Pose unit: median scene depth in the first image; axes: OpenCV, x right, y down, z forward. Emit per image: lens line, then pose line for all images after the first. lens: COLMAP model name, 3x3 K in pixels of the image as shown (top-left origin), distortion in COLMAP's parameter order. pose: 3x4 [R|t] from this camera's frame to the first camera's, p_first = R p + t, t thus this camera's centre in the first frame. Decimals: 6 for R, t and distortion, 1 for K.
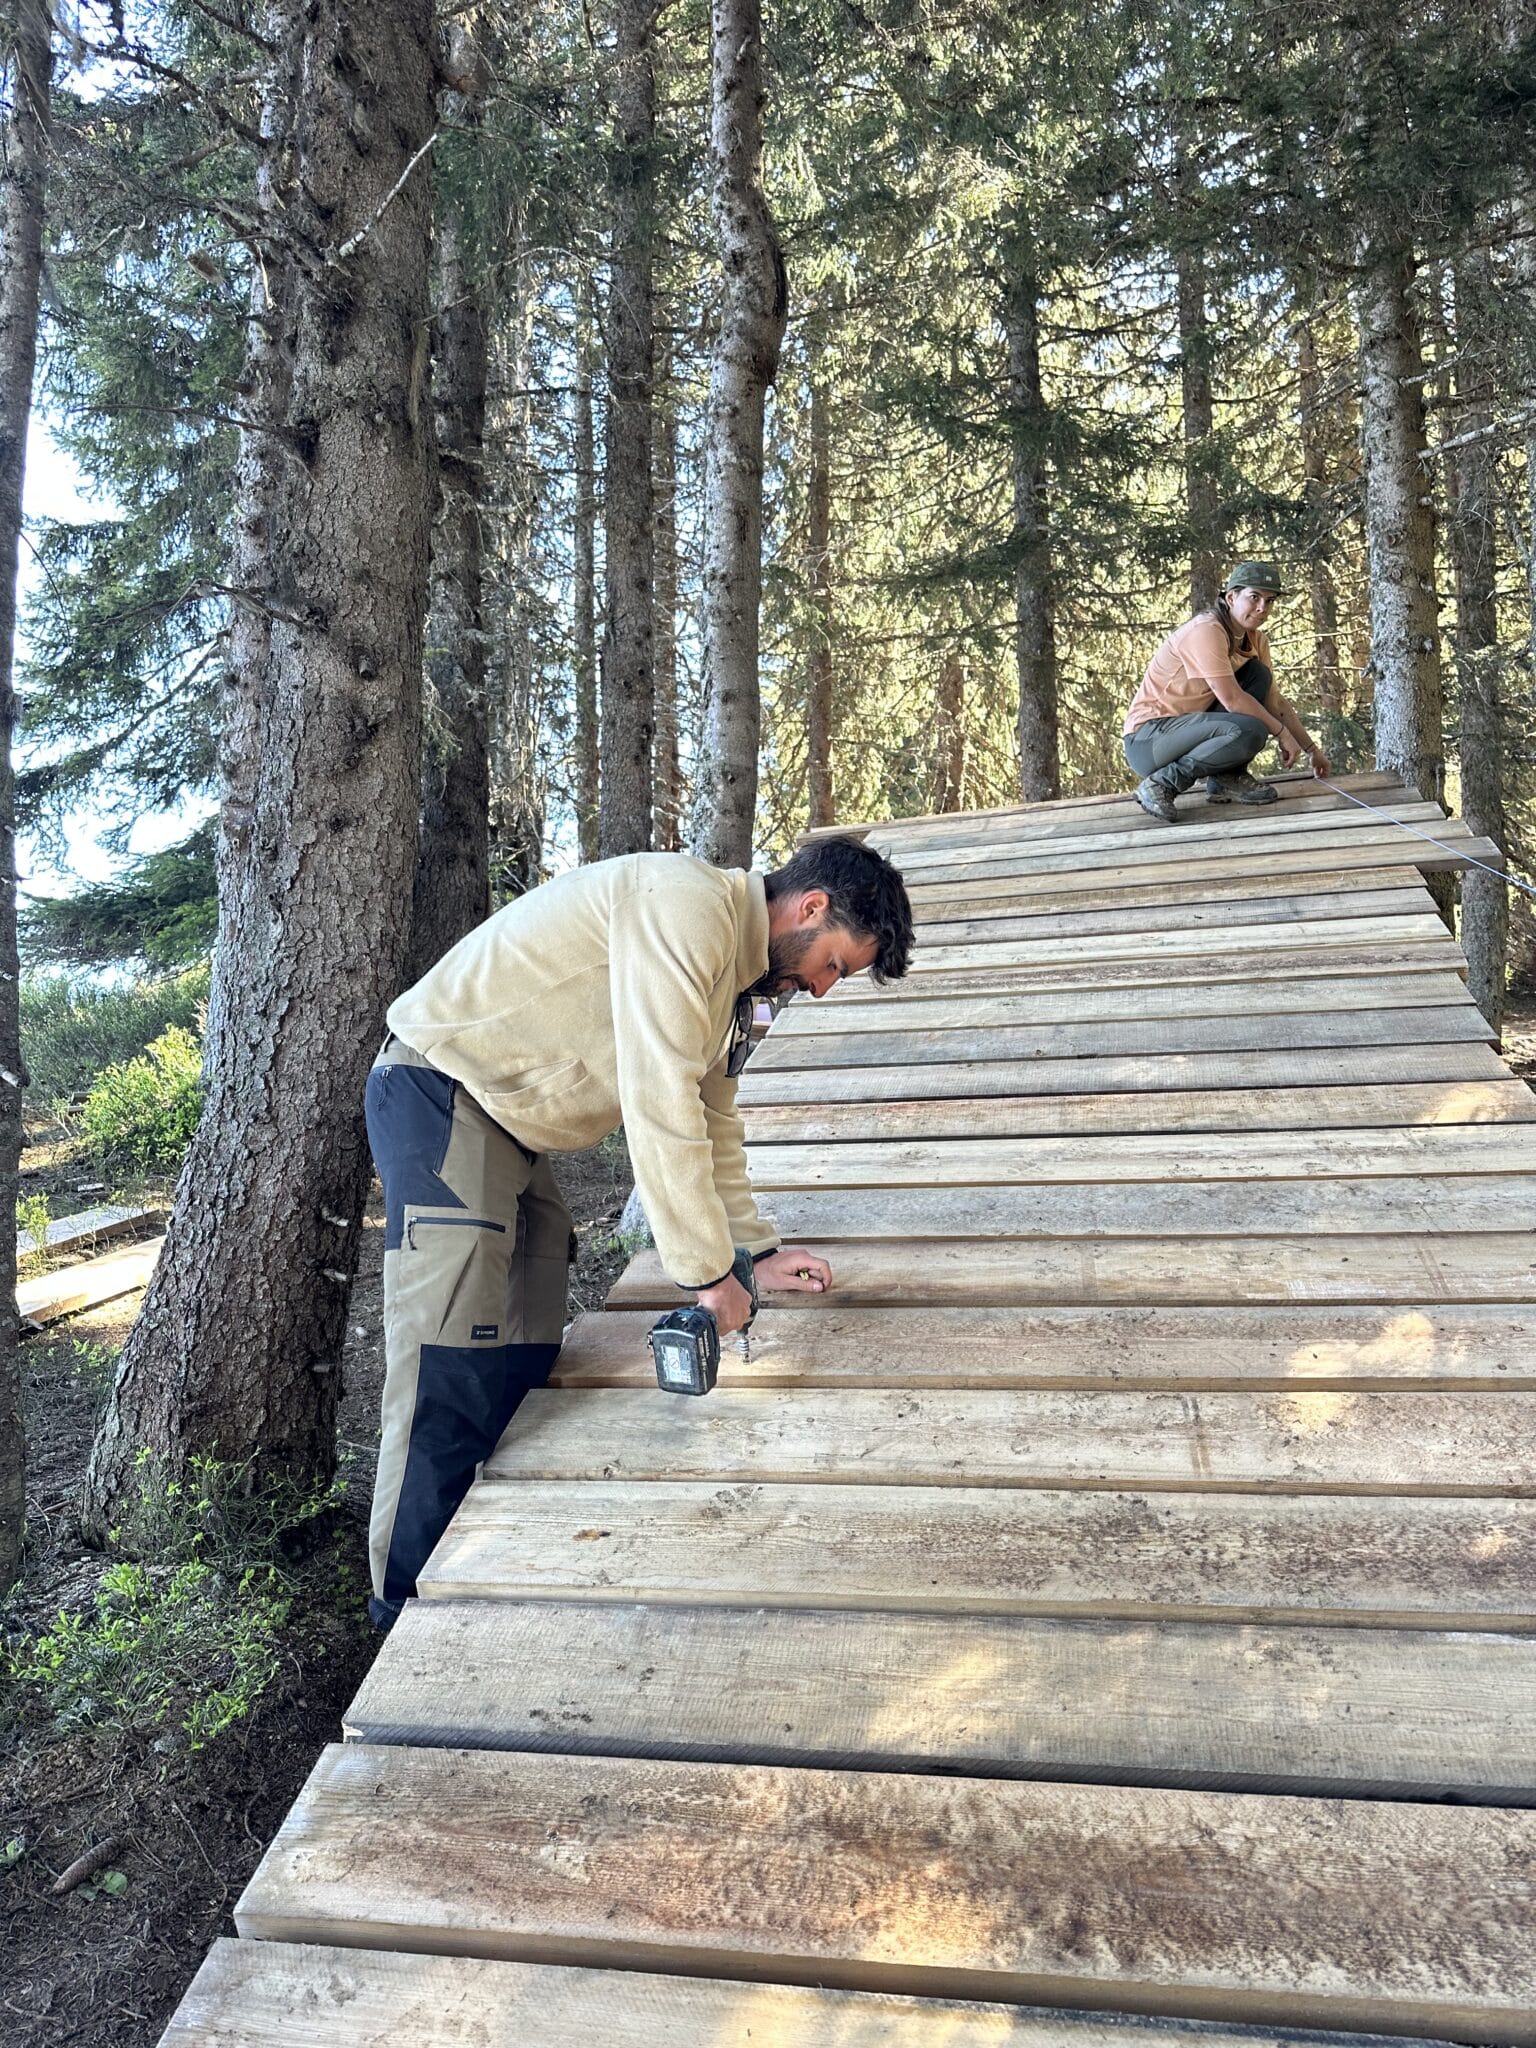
lens RADIAL K [[1477.0, 0, 767.2], [0, 1477.0, 988.4], [0, 0, 1]] dist [0.050451, -0.046574]
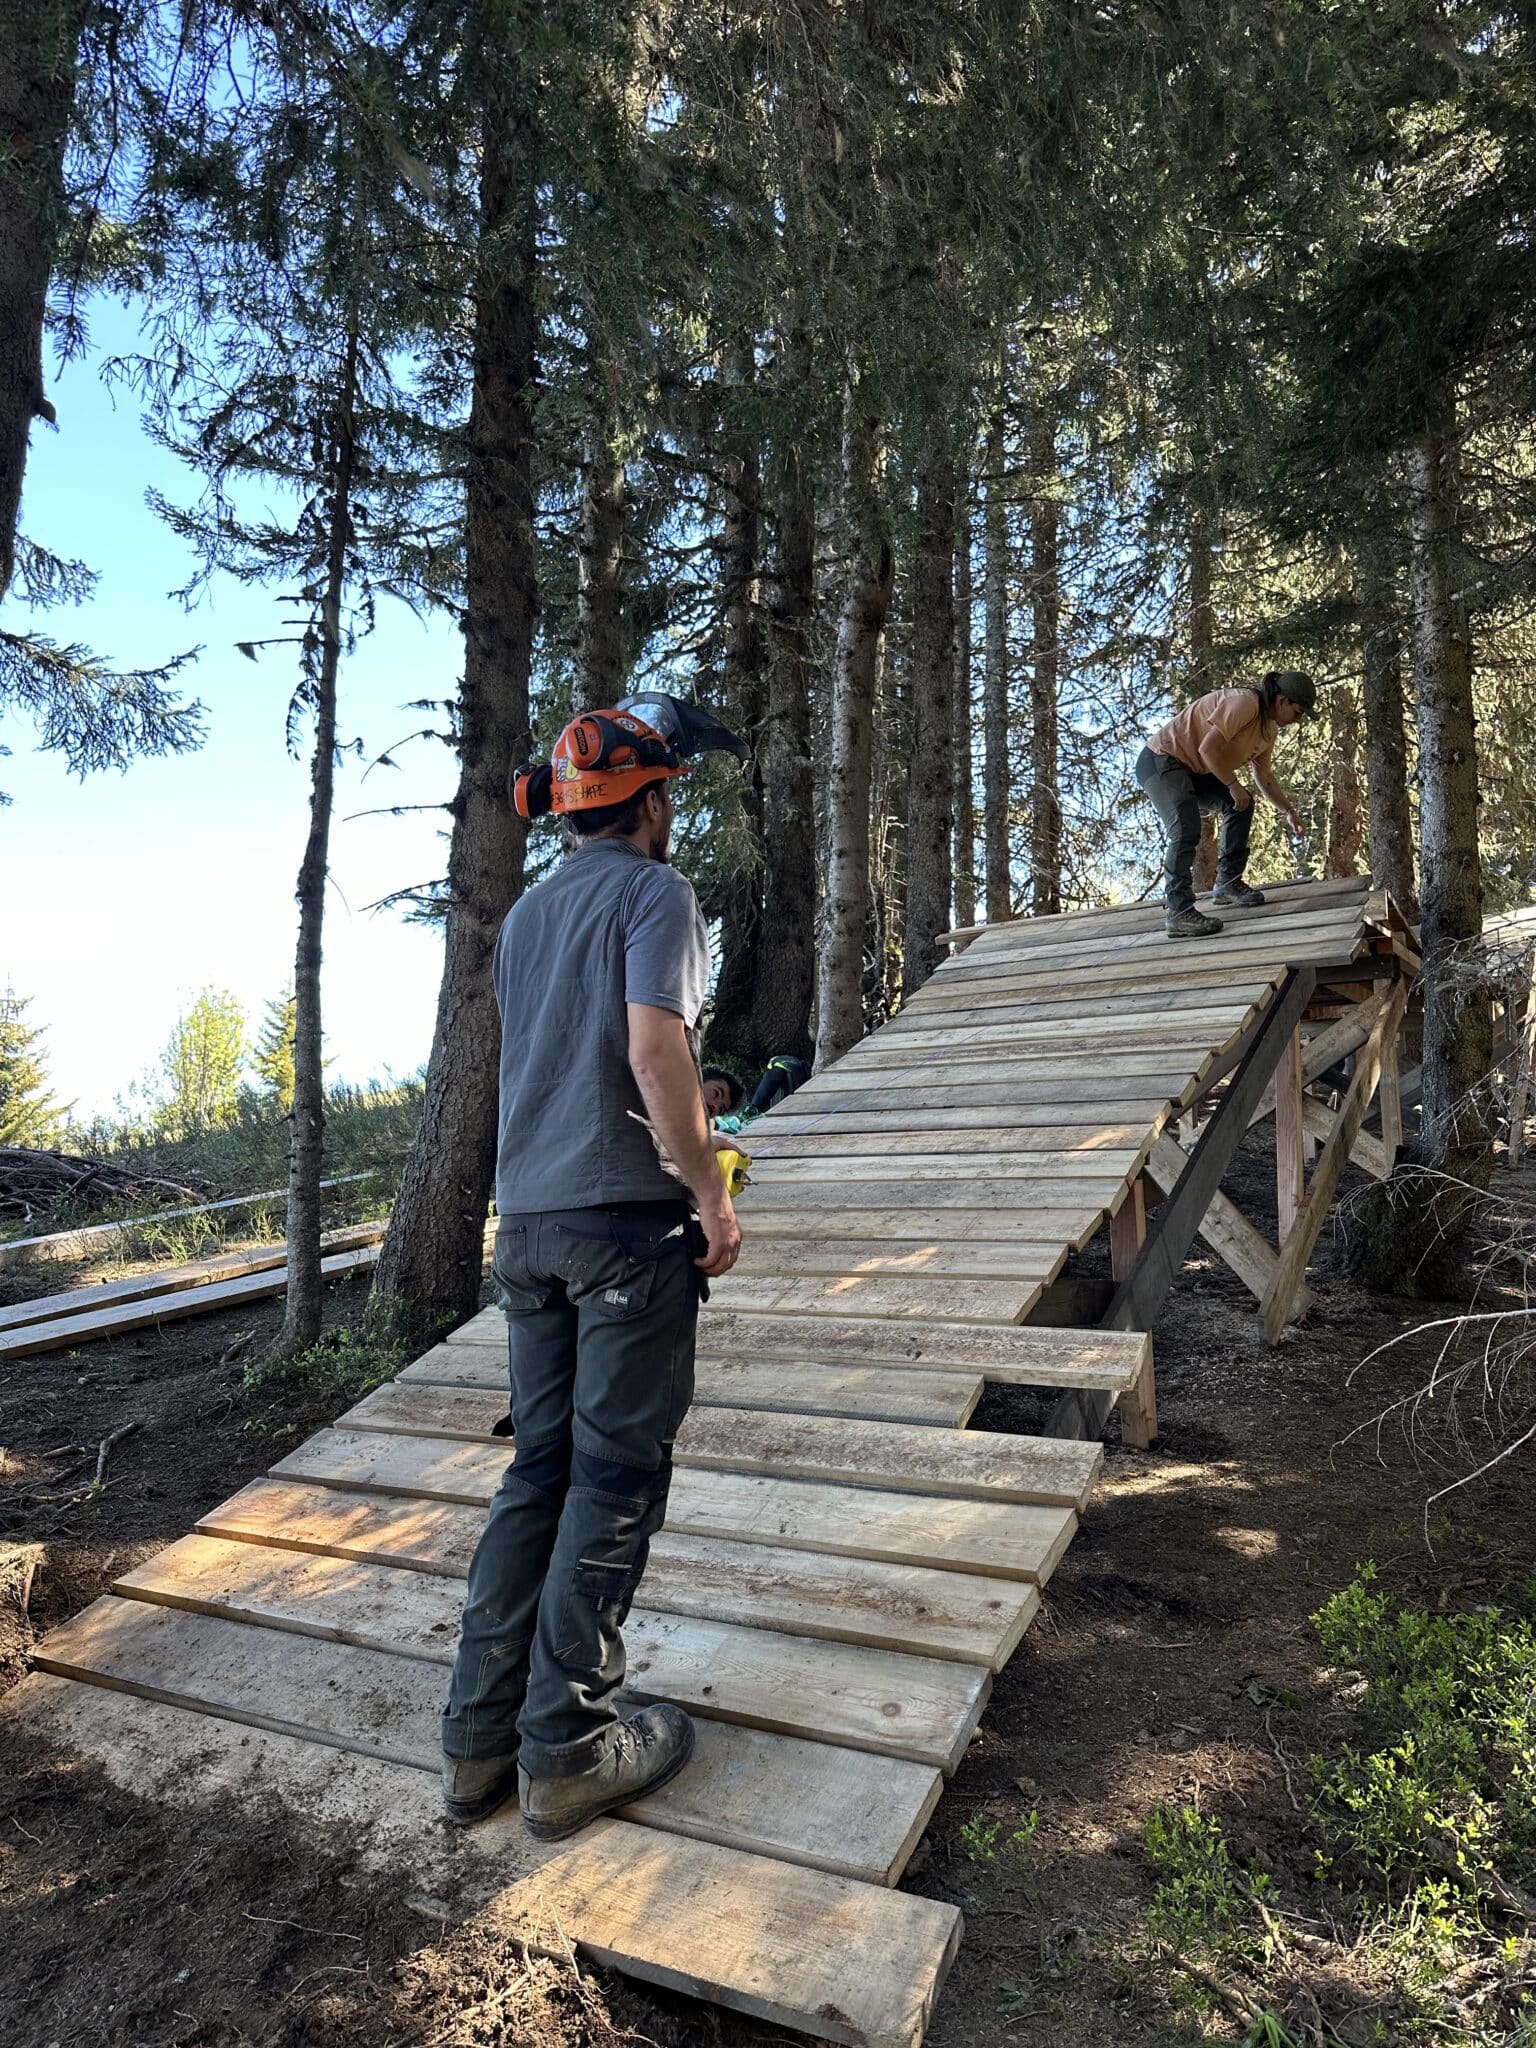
lens RADIAL K [[1418.6, 0, 768.0], [0, 1418.6, 1024.0], [0, 0, 1]] dist [0.094276, -0.000034]
pose [[0.947745, -0.018533, -0.318489, 0.383468], [0.019518, 0.999809, -0.000099, -0.035046], [0.318430, -0.006123, 0.947927, -0.386720]]
